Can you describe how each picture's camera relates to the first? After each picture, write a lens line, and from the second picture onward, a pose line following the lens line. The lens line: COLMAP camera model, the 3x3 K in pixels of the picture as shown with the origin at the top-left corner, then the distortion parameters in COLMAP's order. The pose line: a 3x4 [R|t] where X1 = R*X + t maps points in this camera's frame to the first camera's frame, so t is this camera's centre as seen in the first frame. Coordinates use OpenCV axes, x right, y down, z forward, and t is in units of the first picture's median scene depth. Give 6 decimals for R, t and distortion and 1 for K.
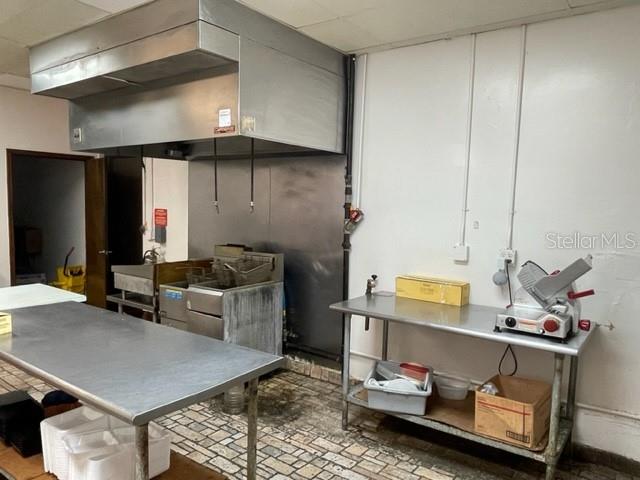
lens RADIAL K [[474.2, 0, 317.2], [0, 474.2, 246.8], [0, 0, 1]] dist [0.032226, -0.020613]
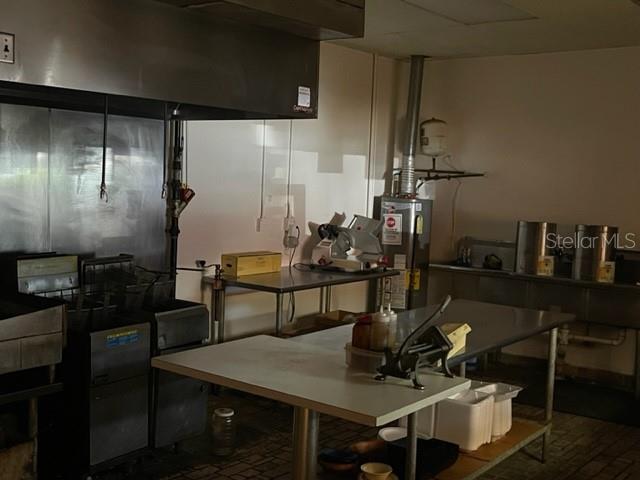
lens RADIAL K [[786.8, 0, 315.2], [0, 786.8, 239.9], [0, 0, 1]] dist [0.063843, 0.000000]
pose [[0.024916, -0.109881, 0.993632, -1.467868], [0.060107, 0.992307, 0.108227, -0.138245], [-0.997881, 0.057028, 0.031329, 0.810824]]
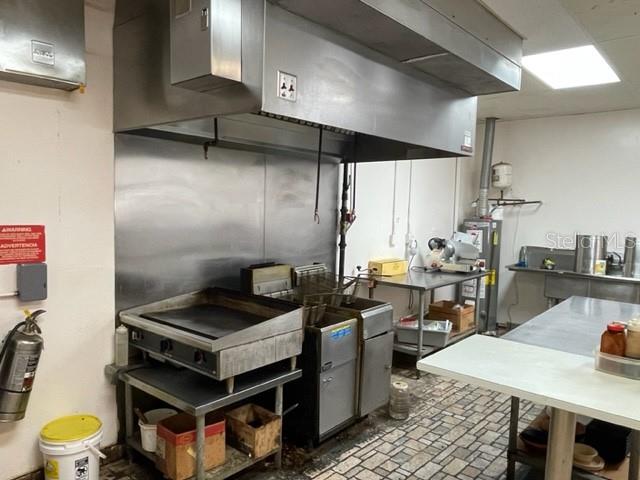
lens RADIAL K [[474.2, 0, 321.1], [0, 474.2, 242.7], [0, 0, 1]] dist [0.032226, -0.020613]
pose [[0.072710, -0.101429, 0.992182, -1.190249], [0.074340, 0.992599, 0.096024, -0.135760], [-0.994579, 0.066777, 0.079712, 1.090997]]
